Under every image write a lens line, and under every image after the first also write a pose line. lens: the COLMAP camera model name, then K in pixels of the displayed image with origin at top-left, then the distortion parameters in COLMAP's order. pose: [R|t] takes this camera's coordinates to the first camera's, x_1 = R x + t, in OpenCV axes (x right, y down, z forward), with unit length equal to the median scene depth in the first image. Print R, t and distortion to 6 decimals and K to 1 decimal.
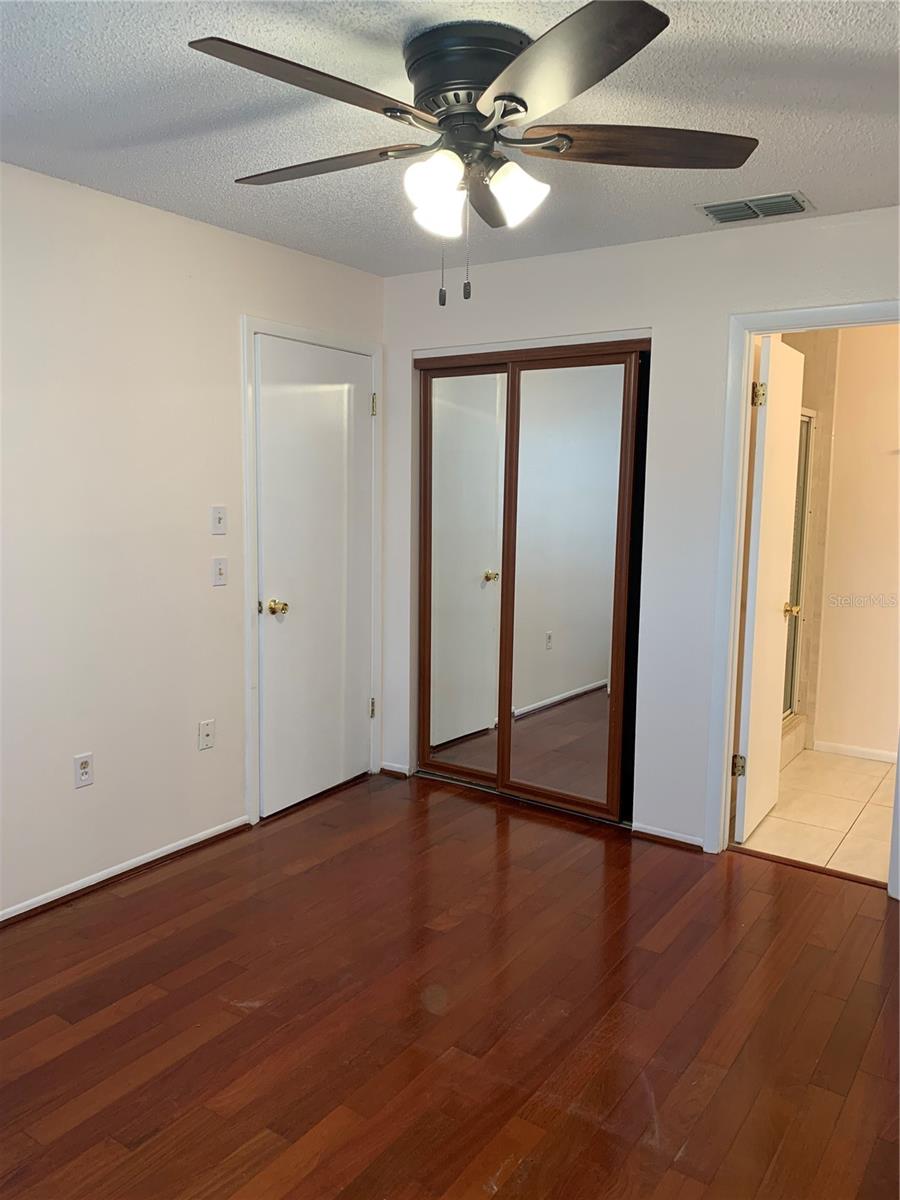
lens RADIAL K [[911.7, 0, 445.6], [0, 911.7, 593.9], [0, 0, 1]] dist [0.051014, -0.044669]
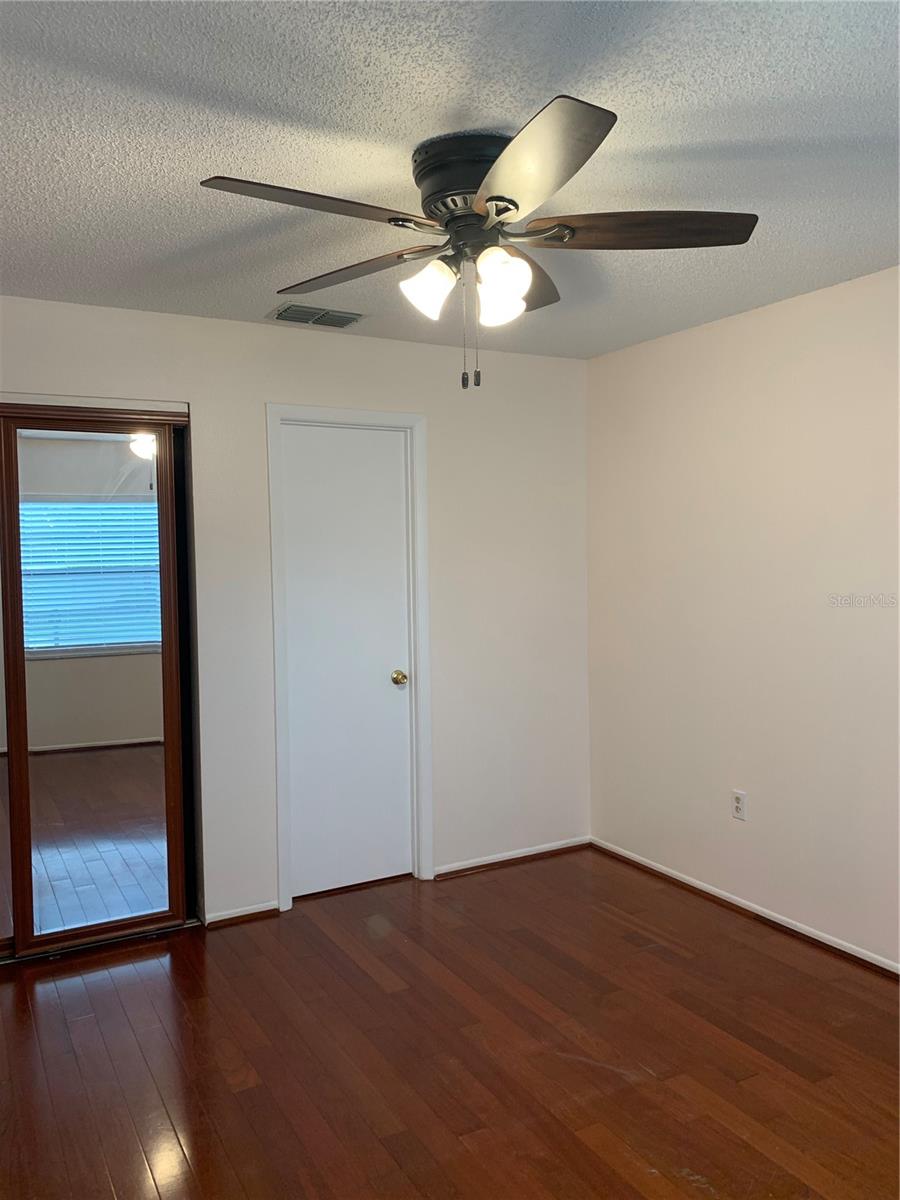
lens RADIAL K [[911.7, 0, 447.8], [0, 911.7, 605.3], [0, 0, 1]] dist [0.051014, -0.044669]
pose [[0.442815, -0.073677, 0.893581, -0.568221], [0.132666, 0.991032, 0.015969, -0.055801], [-0.886744, 0.111477, 0.448618, 0.352719]]
